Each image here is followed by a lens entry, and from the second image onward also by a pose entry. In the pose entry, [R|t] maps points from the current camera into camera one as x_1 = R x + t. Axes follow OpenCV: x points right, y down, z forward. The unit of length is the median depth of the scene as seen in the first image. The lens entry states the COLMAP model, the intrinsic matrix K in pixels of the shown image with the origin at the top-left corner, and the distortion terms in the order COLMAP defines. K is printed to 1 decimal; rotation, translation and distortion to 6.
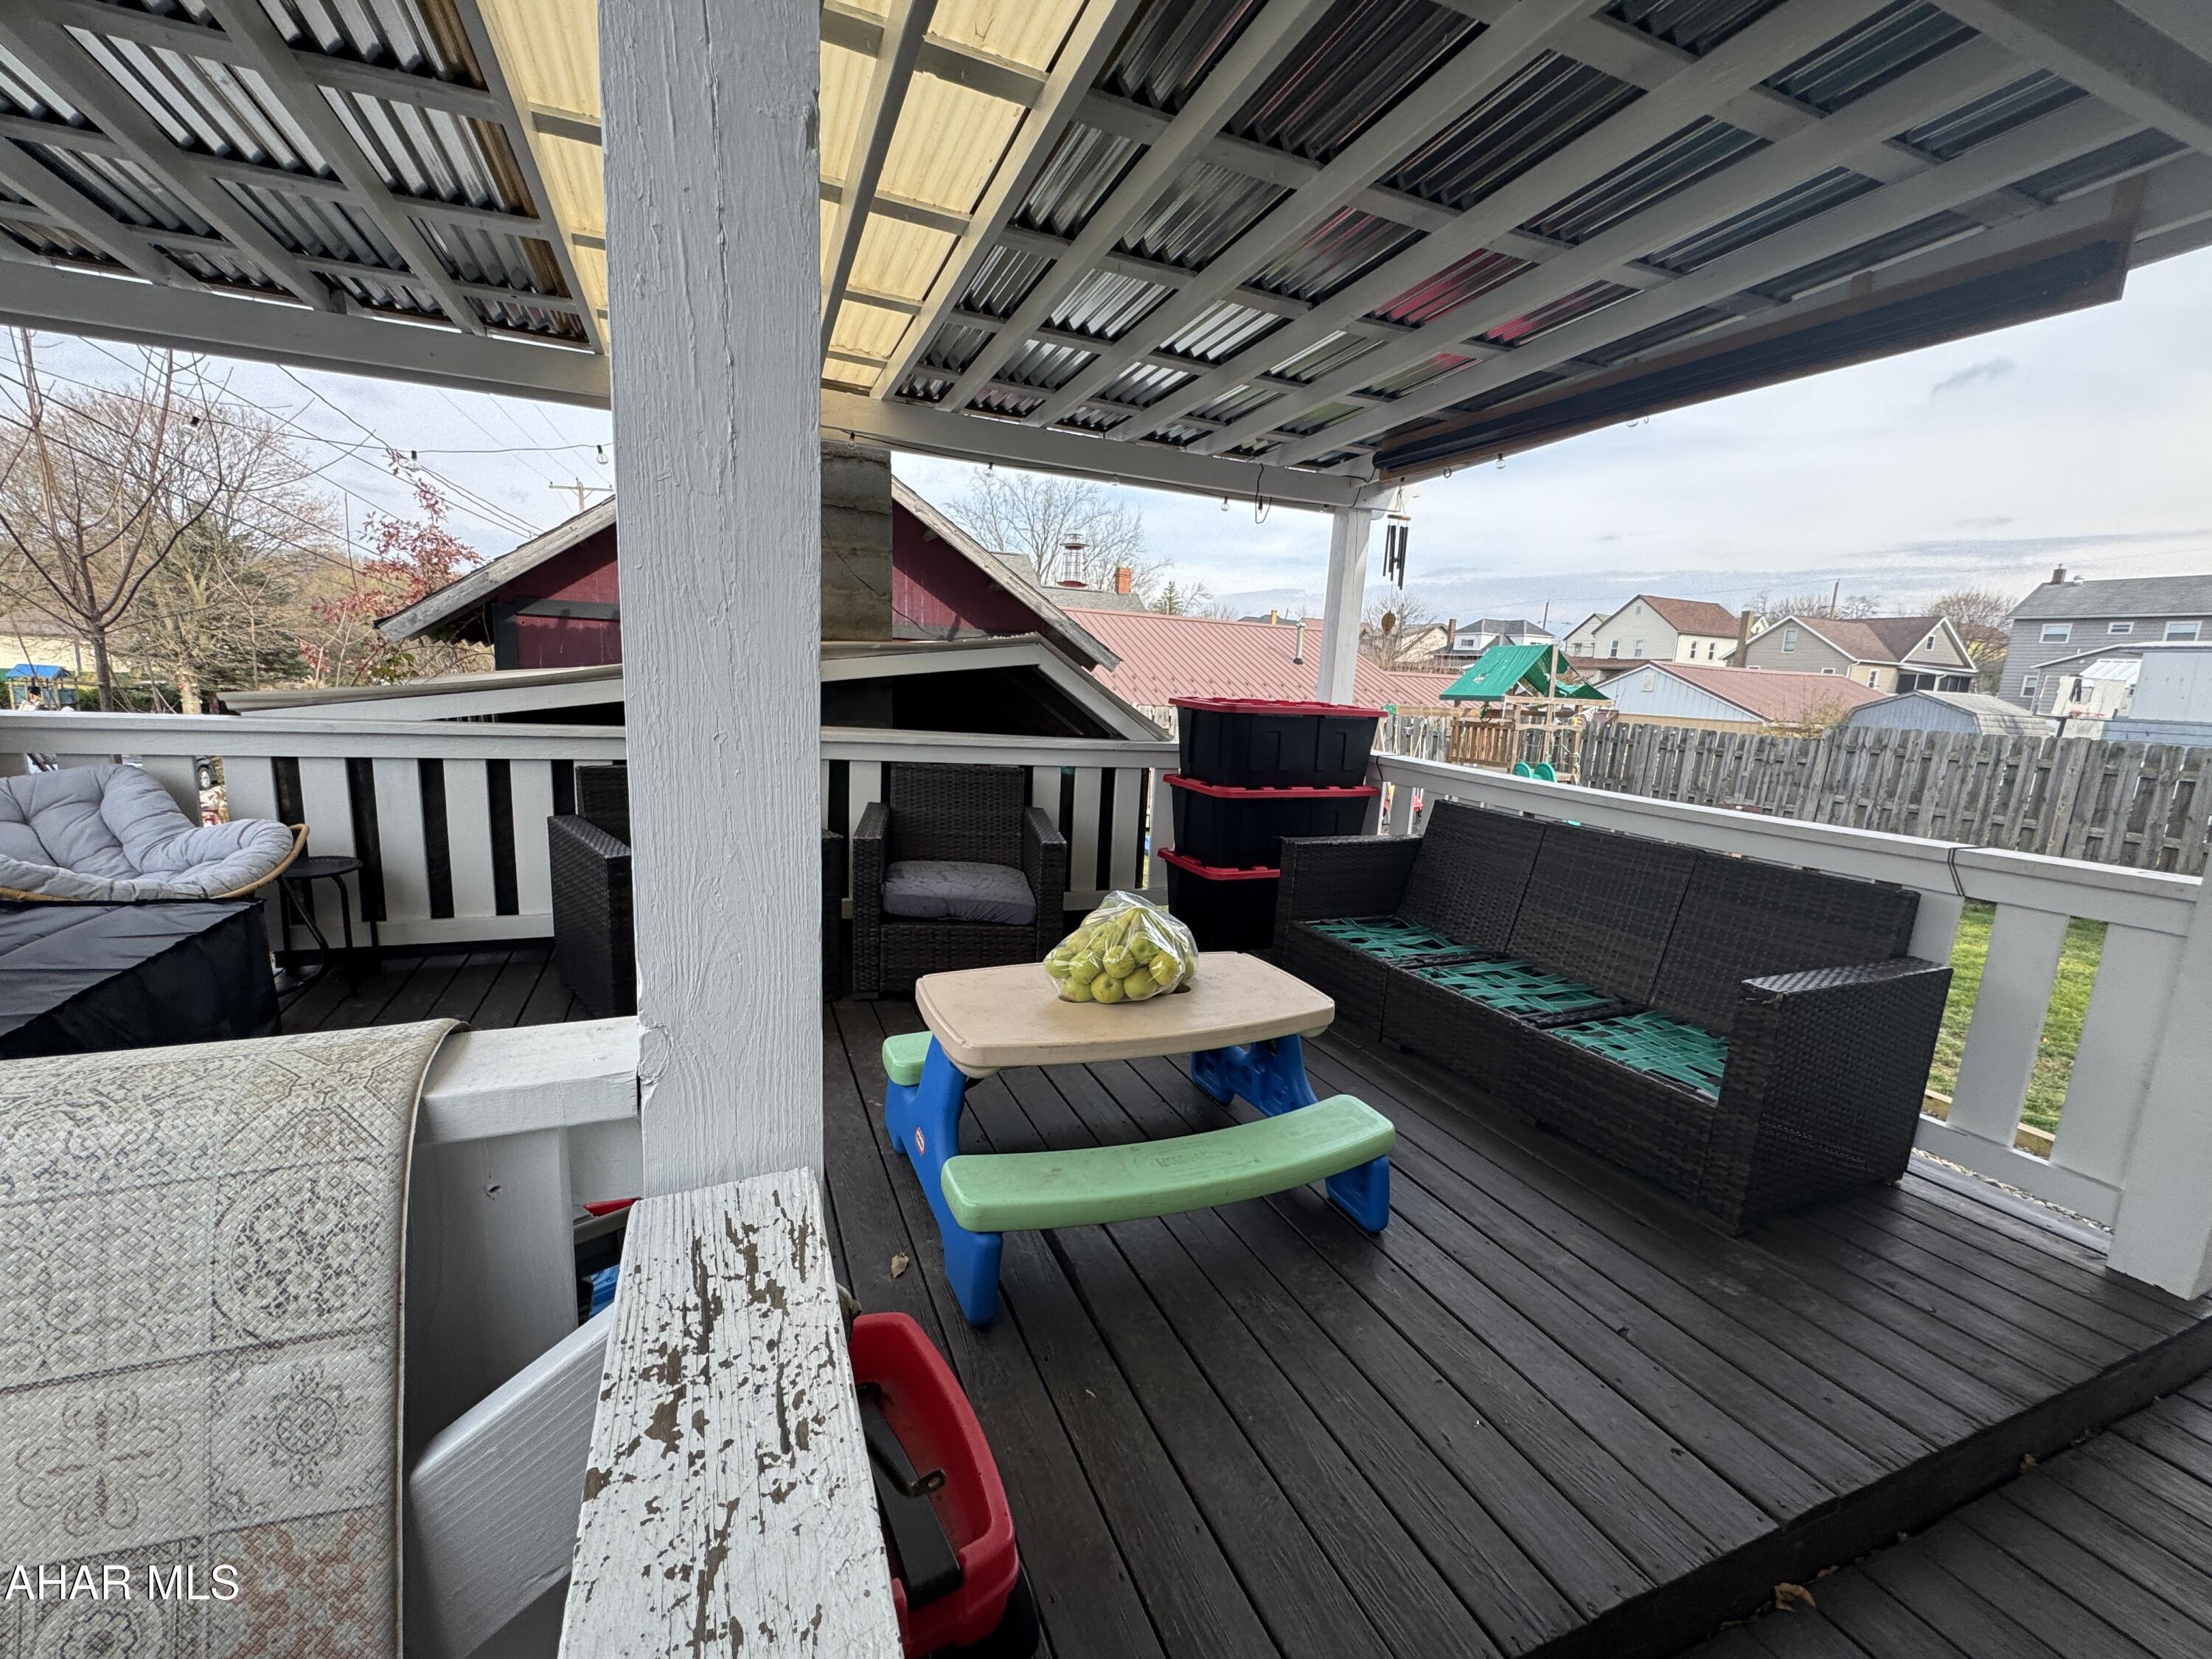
lens RADIAL K [[938.1, 0, 1106.0], [0, 938.1, 829.5], [0, 0, 1]] dist [-0.022385, 0.000152]
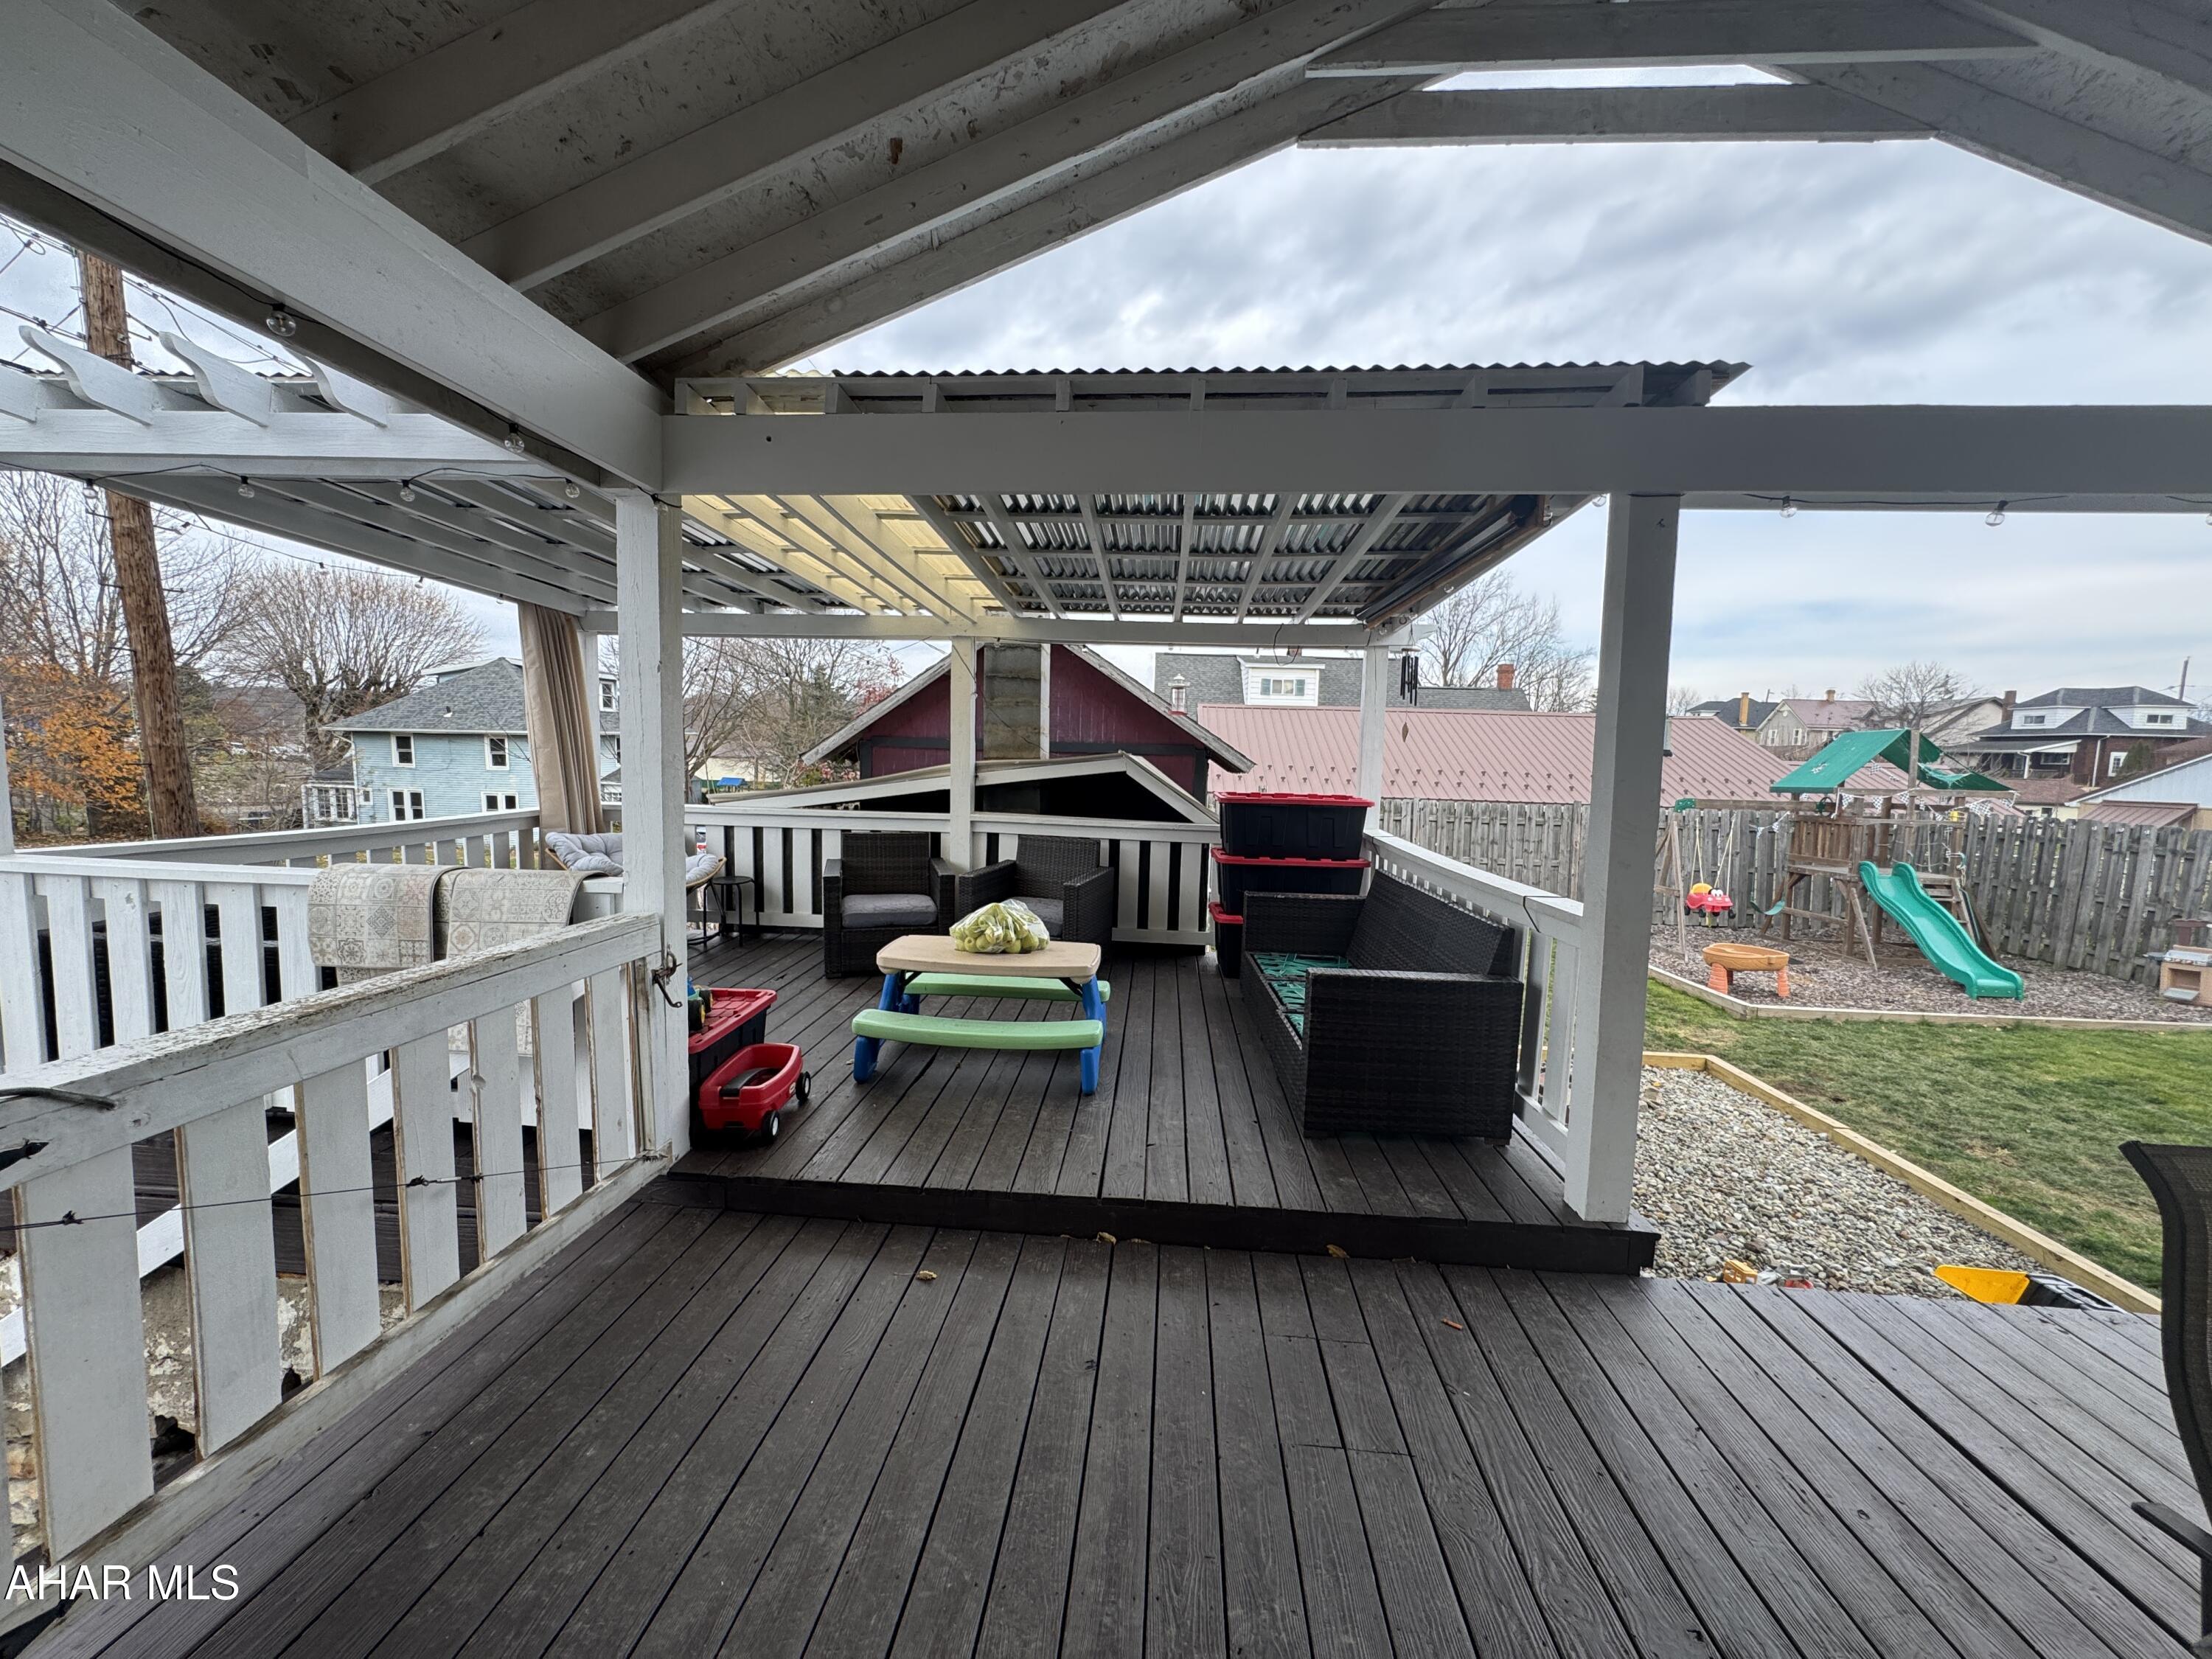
lens RADIAL K [[903.8, 0, 1106.0], [0, 903.8, 829.5], [0, 0, 1]] dist [-0.000431, 0.000562]
pose [[0.895589, 0.011880, -0.444724, 0.196168], [-0.056311, 0.994631, -0.086828, 0.015234], [0.441305, 0.102805, 0.891449, -0.103568]]
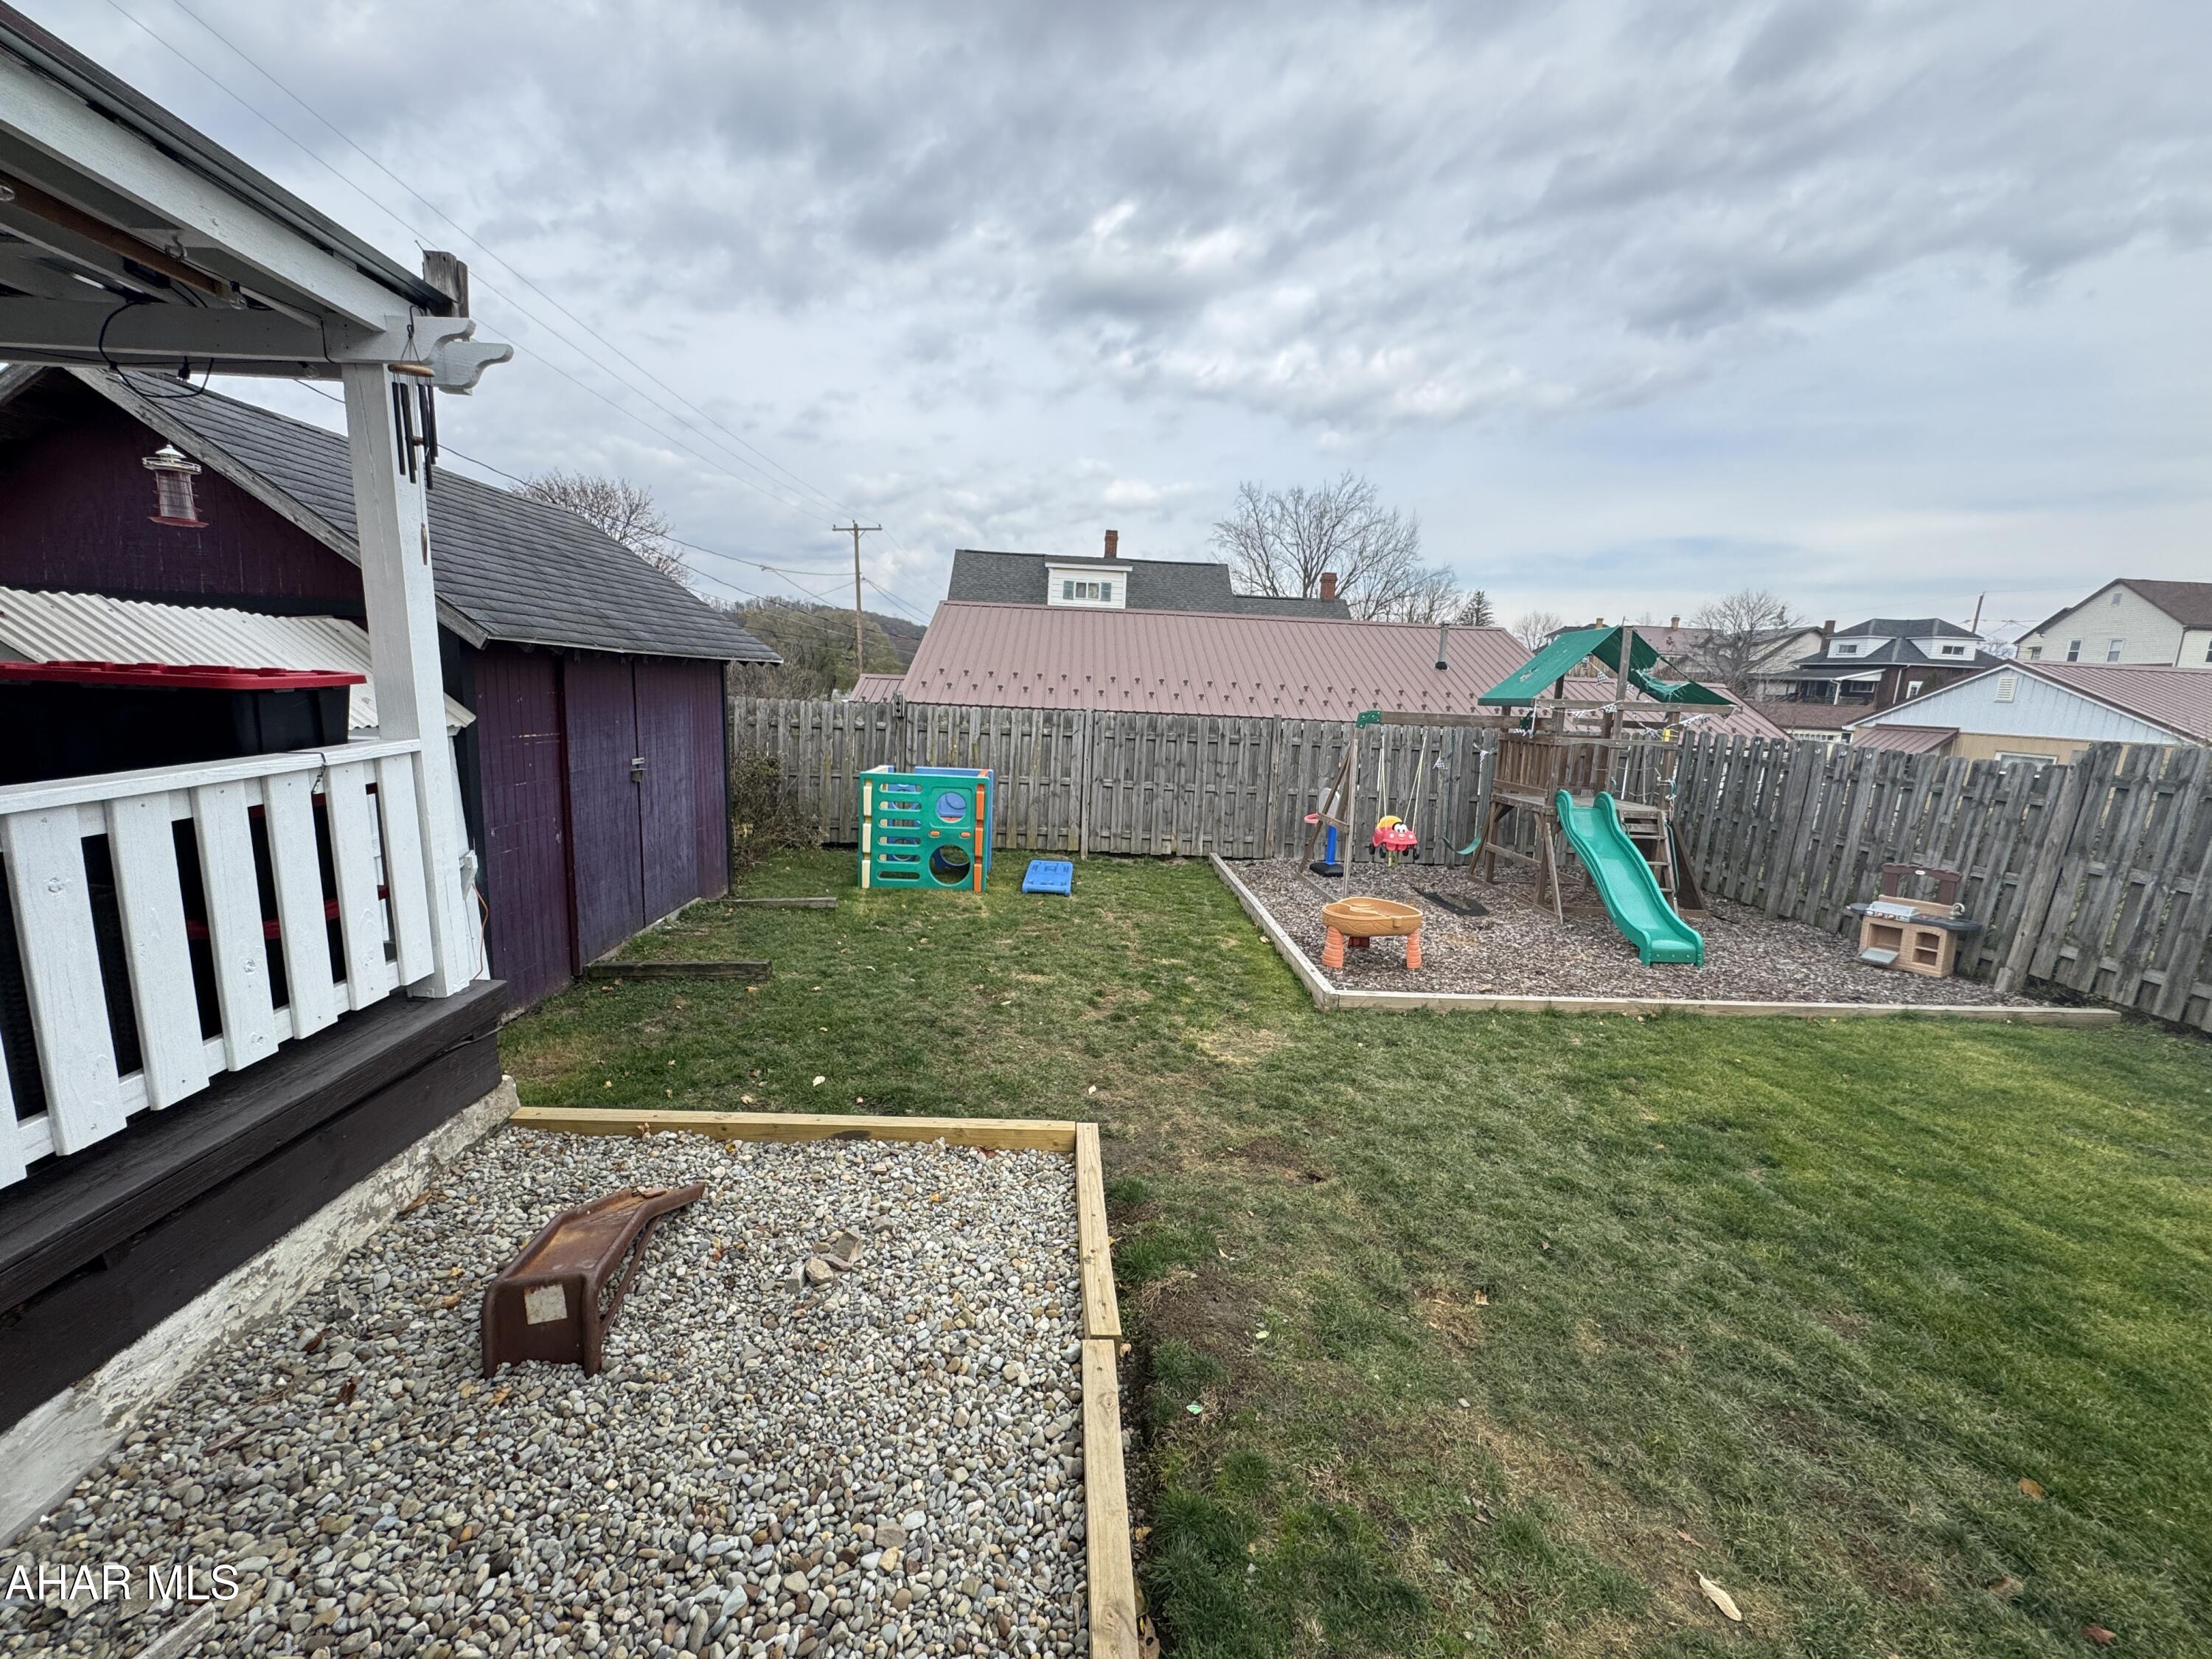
lens RADIAL K [[903.8, 0, 1106.0], [0, 903.8, 829.5], [0, 0, 1]] dist [-0.000431, 0.000562]
pose [[0.938996, 0.049075, -0.340410, 0.388333], [-0.053595, 0.998555, -0.003880, -0.021602], [0.339728, 0.021888, 0.940269, 0.241677]]
